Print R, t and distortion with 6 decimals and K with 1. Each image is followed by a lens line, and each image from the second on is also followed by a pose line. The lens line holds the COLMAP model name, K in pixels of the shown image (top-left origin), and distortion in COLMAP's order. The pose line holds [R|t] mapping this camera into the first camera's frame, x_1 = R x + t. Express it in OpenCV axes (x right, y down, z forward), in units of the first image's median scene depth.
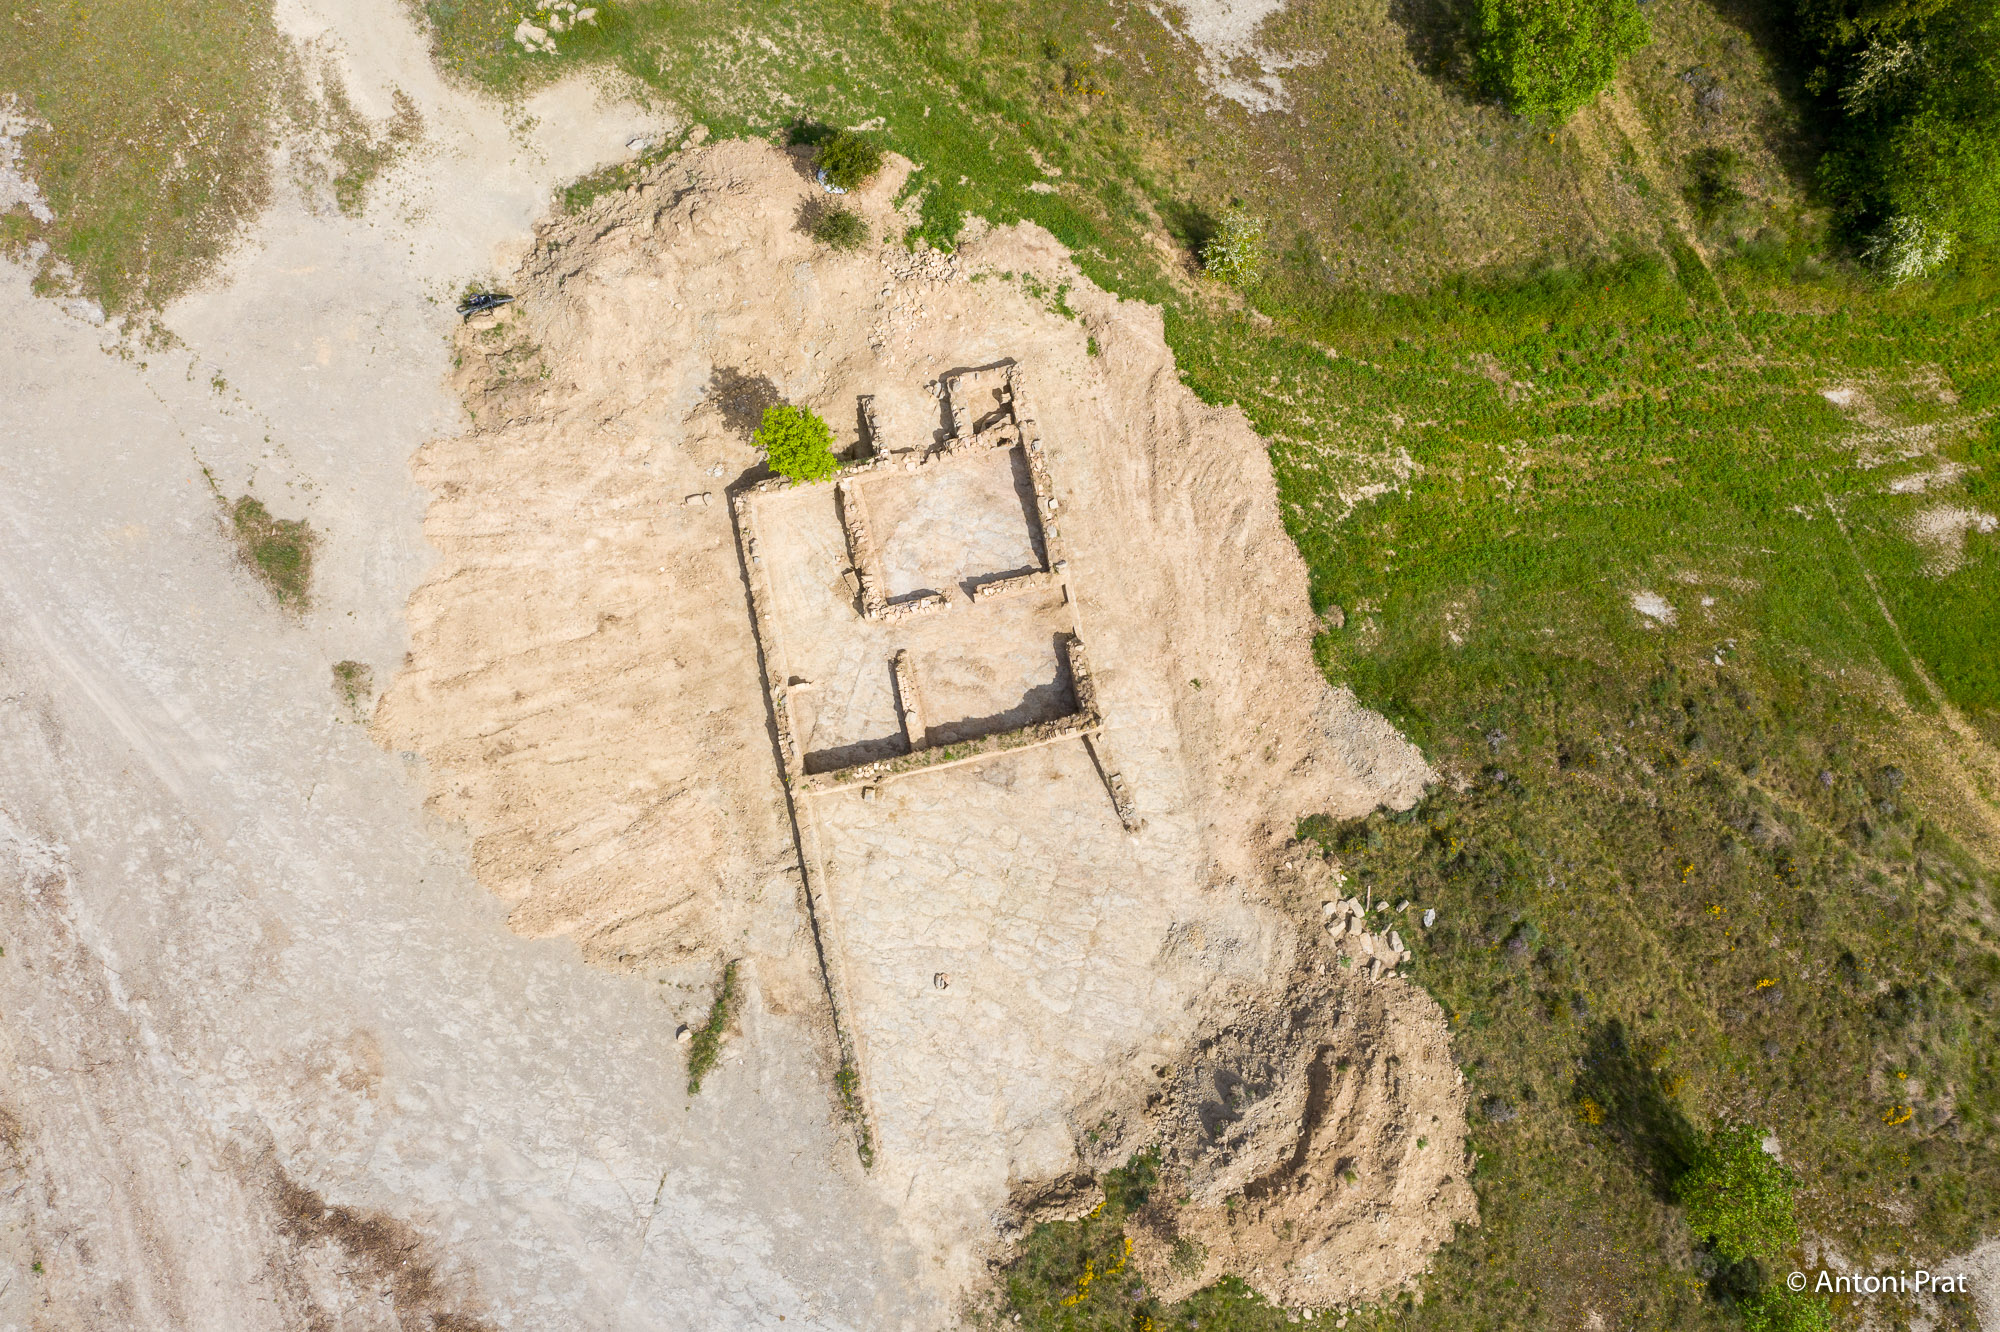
lens RADIAL K [[1575.9, 0, 994.1], [0, 1575.9, 671.6], [0, 0, 1]] dist [-0.024067, 0.013567]
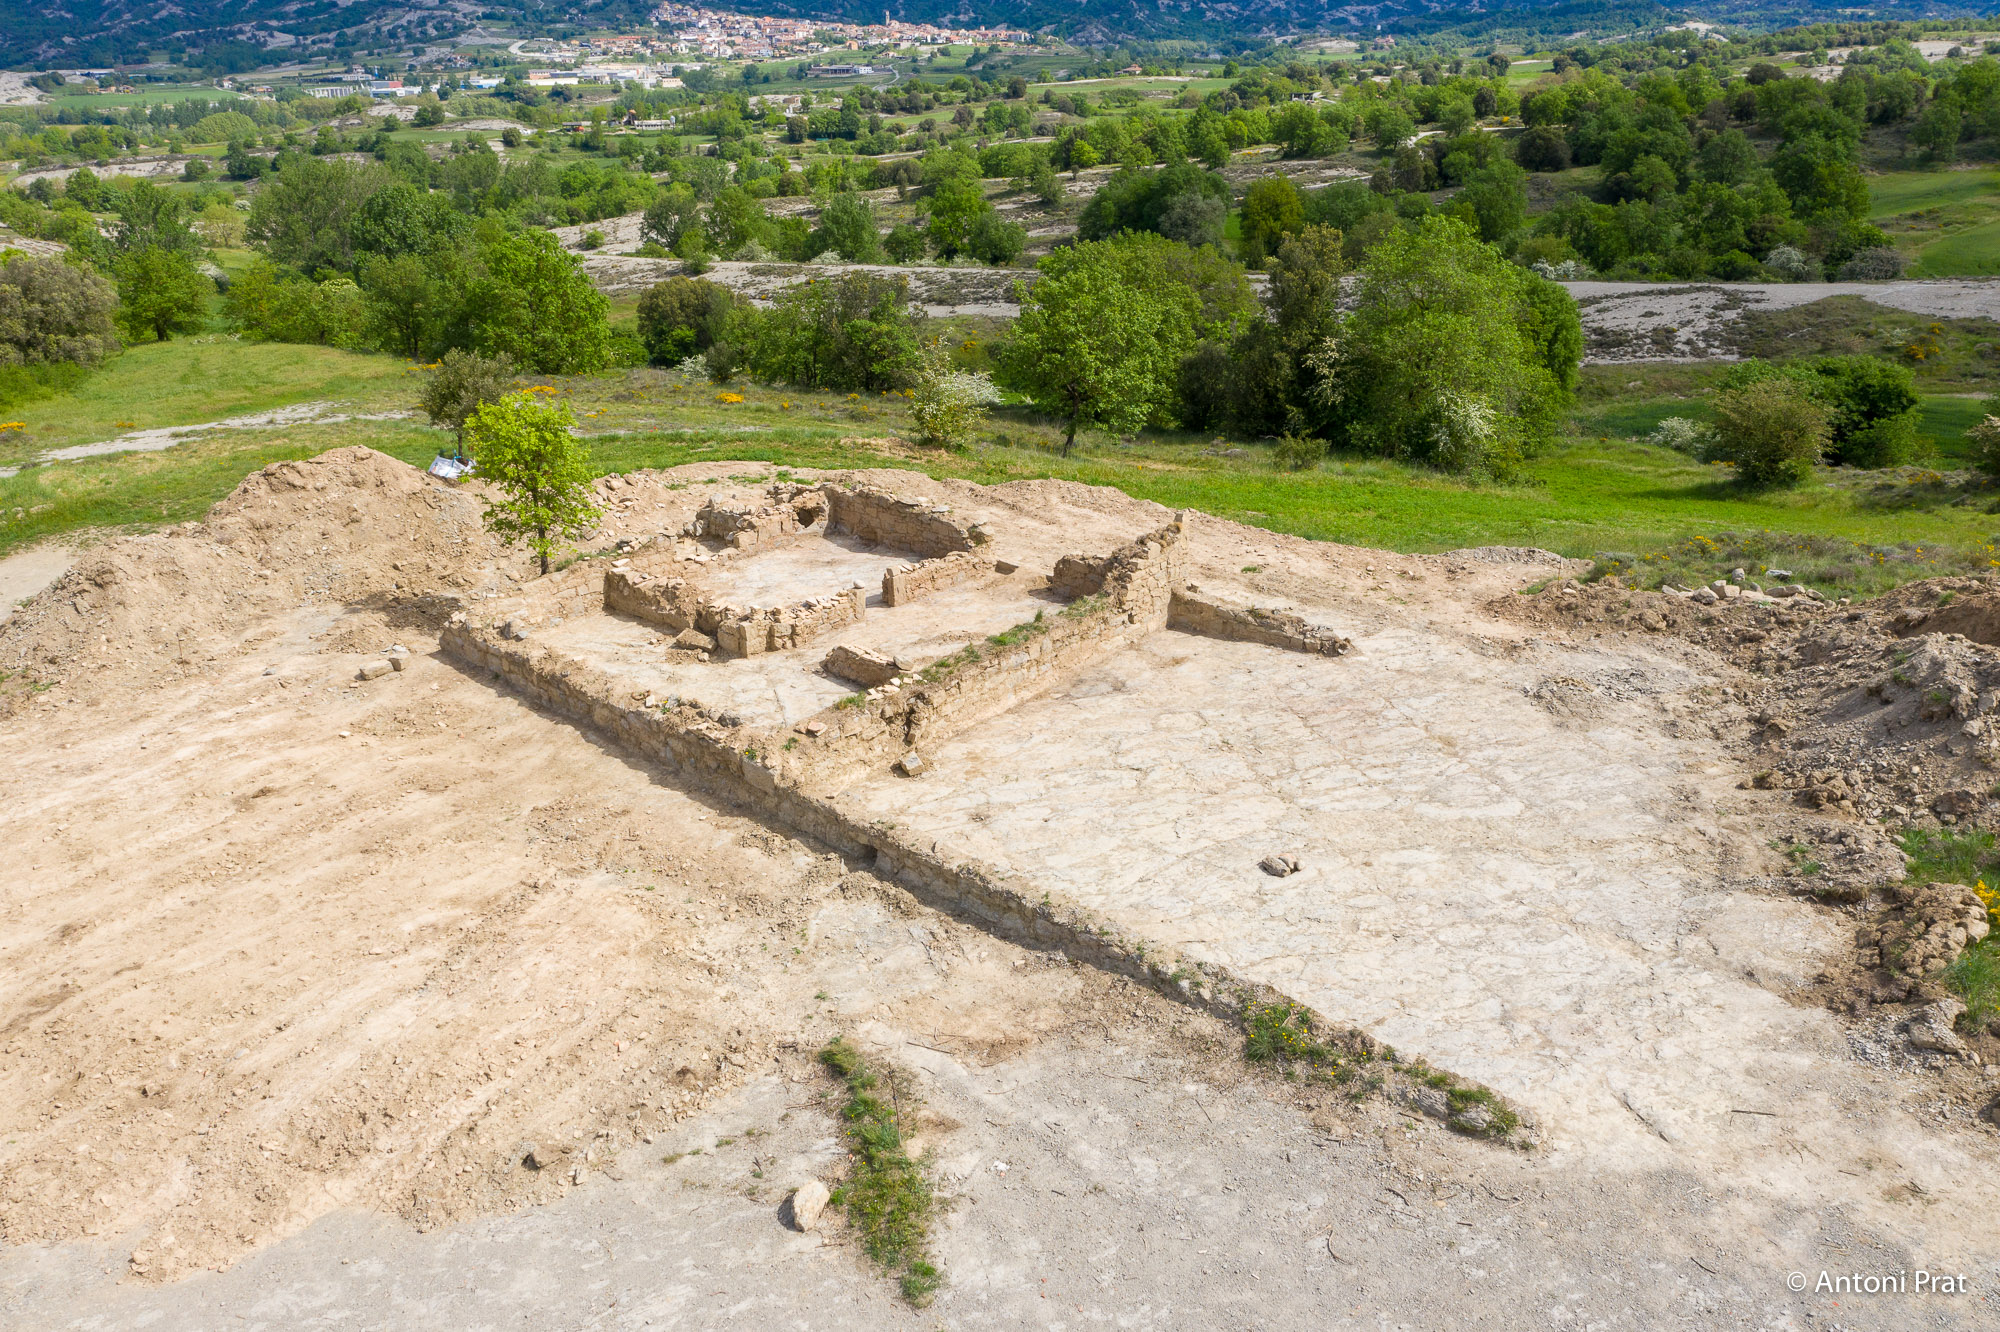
lens RADIAL K [[1575.9, 0, 994.1], [0, 1575.9, 671.6], [0, 0, 1]] dist [-0.024067, 0.013567]
pose [[0.828194, -0.206307, 0.521088, -0.307569], [0.557196, 0.403026, -0.726019, 0.438031], [-0.060229, 0.891632, 0.448737, 0.750975]]
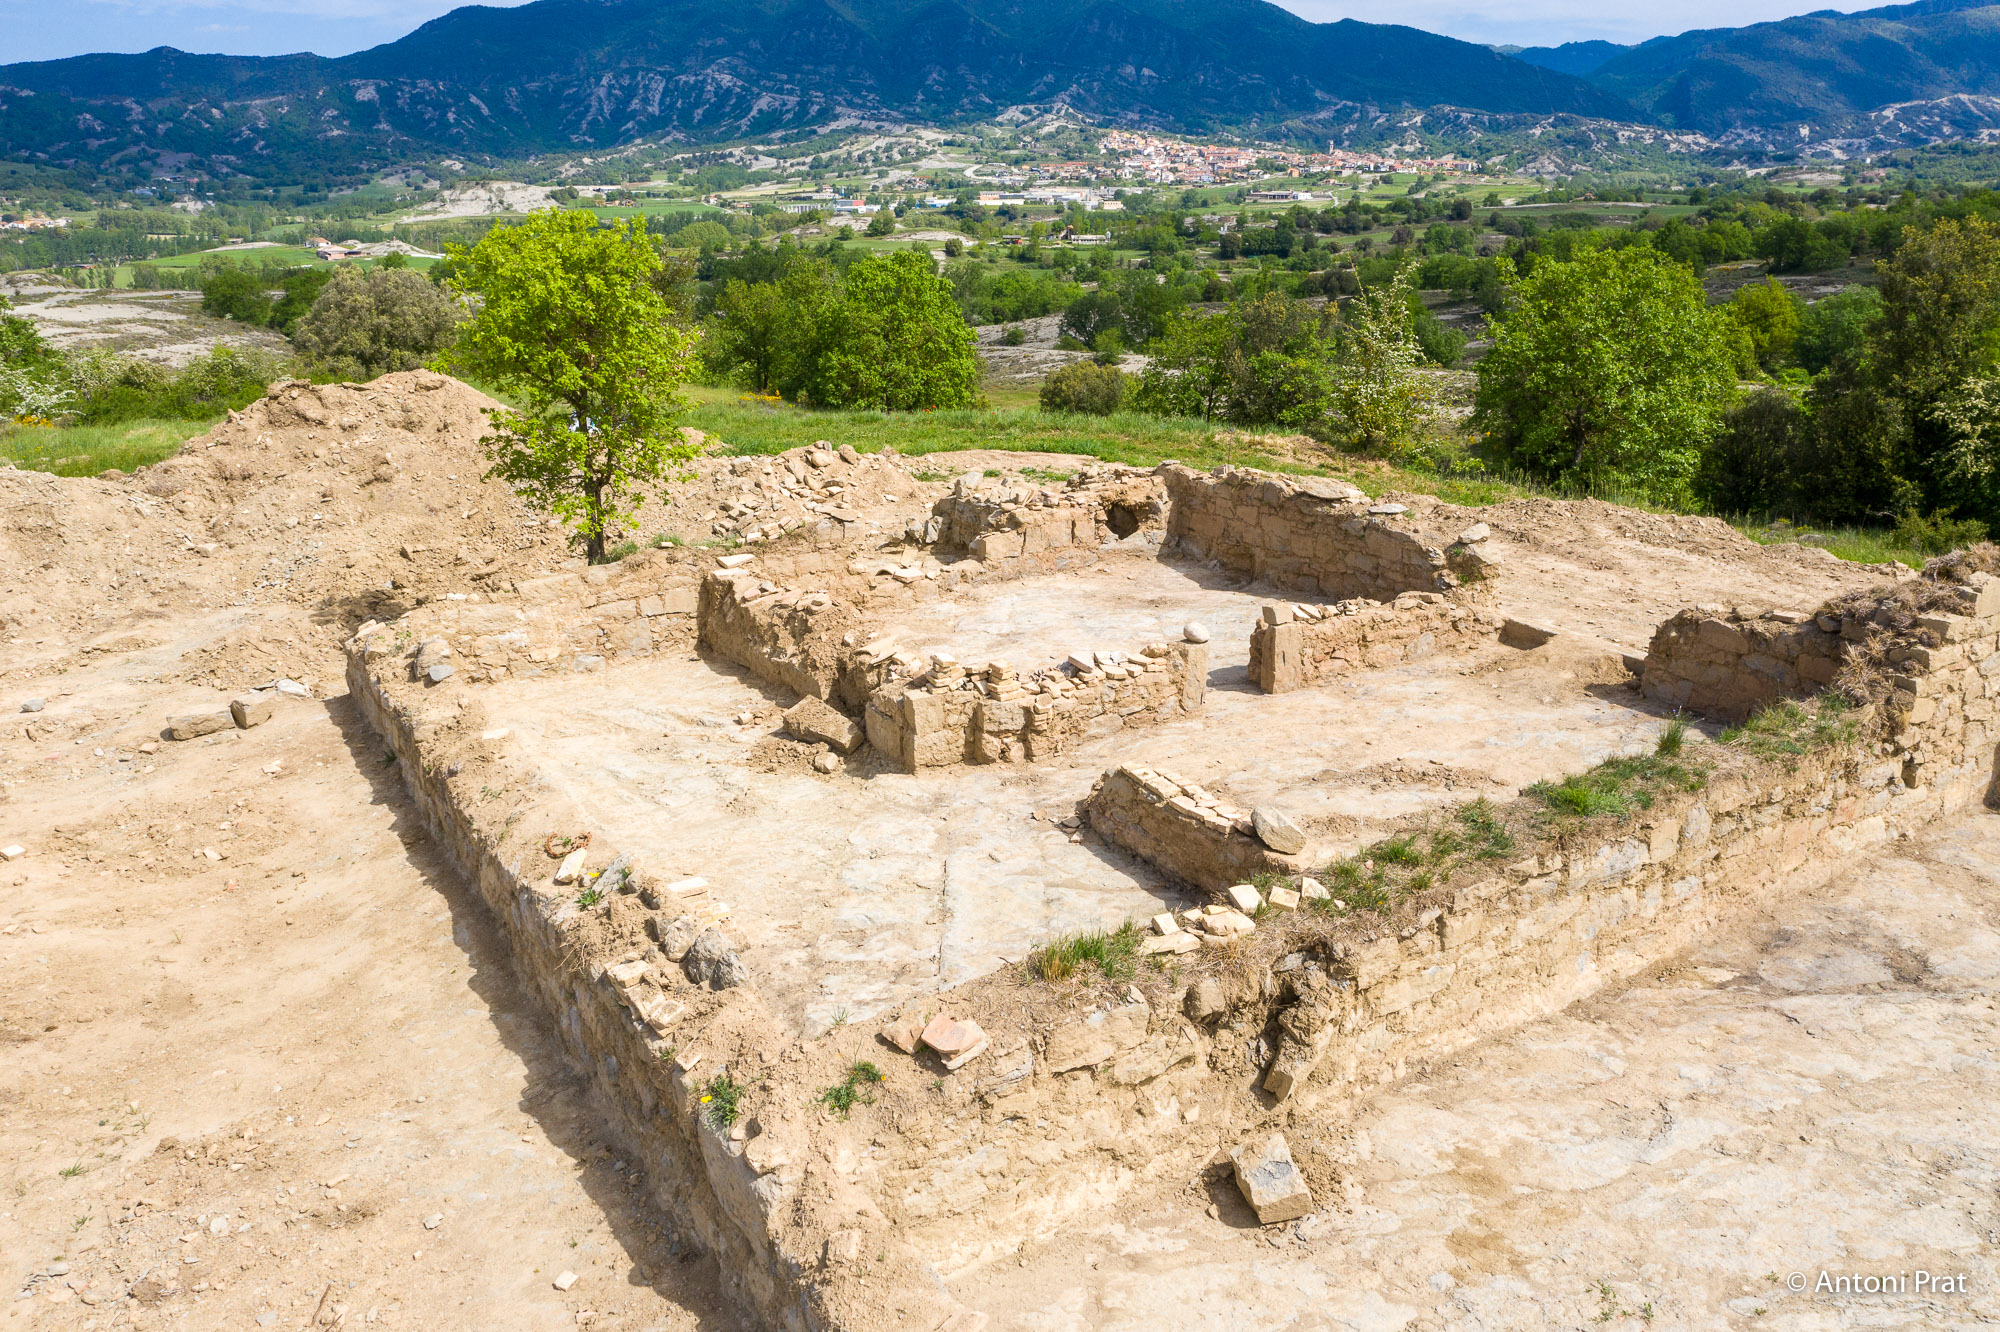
lens RADIAL K [[1575.9, 0, 994.1], [0, 1575.9, 671.6], [0, 0, 1]] dist [-0.024067, 0.013567]
pose [[0.945546, -0.089900, 0.312828, -0.145714], [0.322625, 0.386093, -0.864202, 0.180114], [-0.043089, 0.918069, 0.394073, 0.897087]]
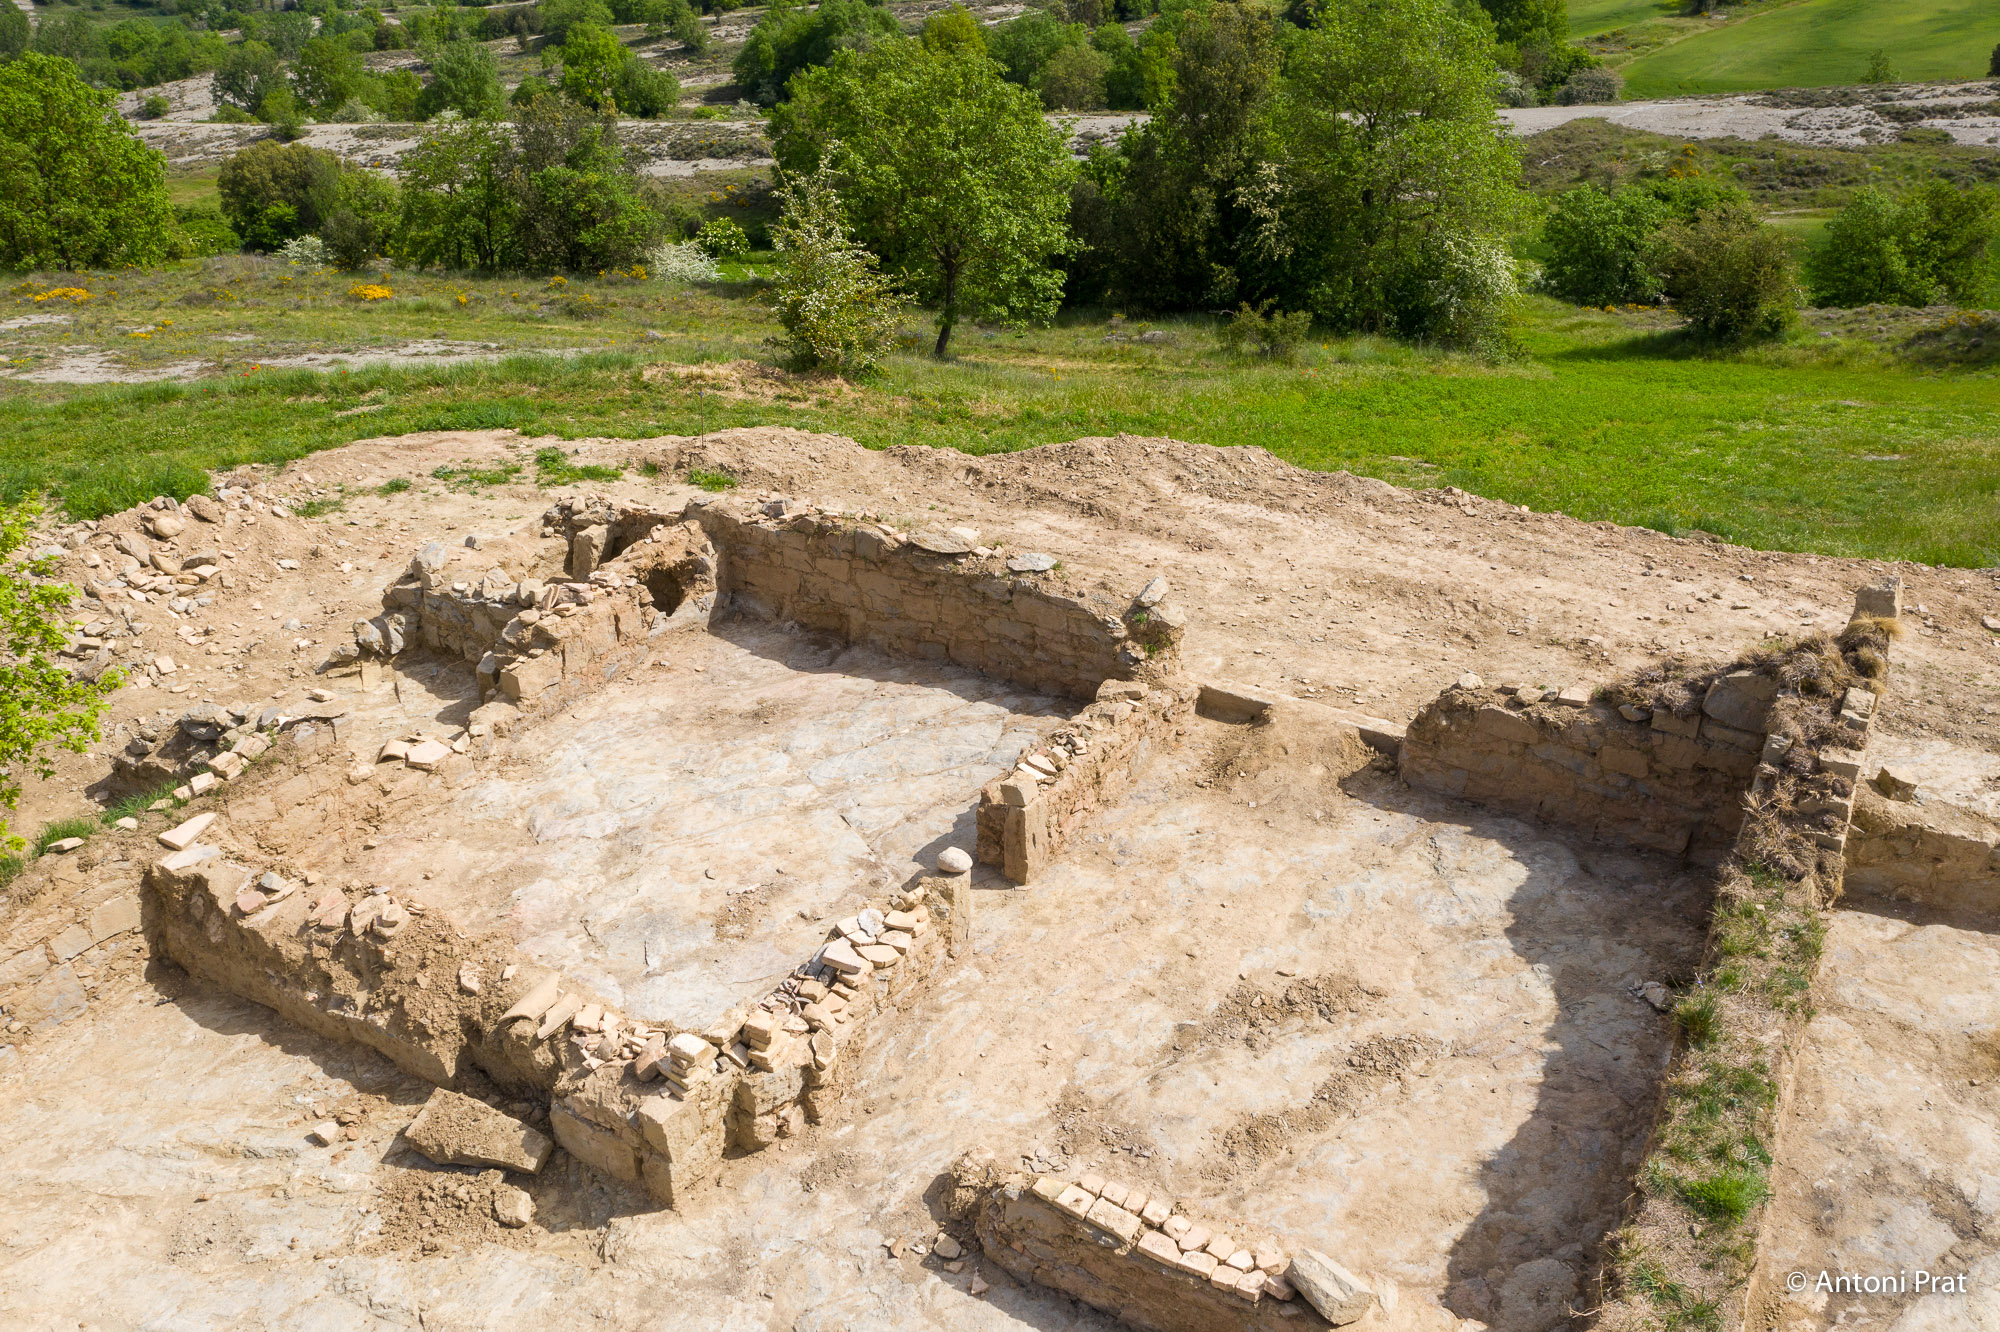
lens RADIAL K [[1575.9, 0, 994.1], [0, 1575.9, 671.6], [0, 0, 1]] dist [-0.024067, 0.013567]
pose [[0.682108, -0.323445, 0.655829, -0.150425], [0.726922, 0.397372, -0.560071, 0.065429], [-0.079456, 0.858766, 0.506170, 0.871310]]
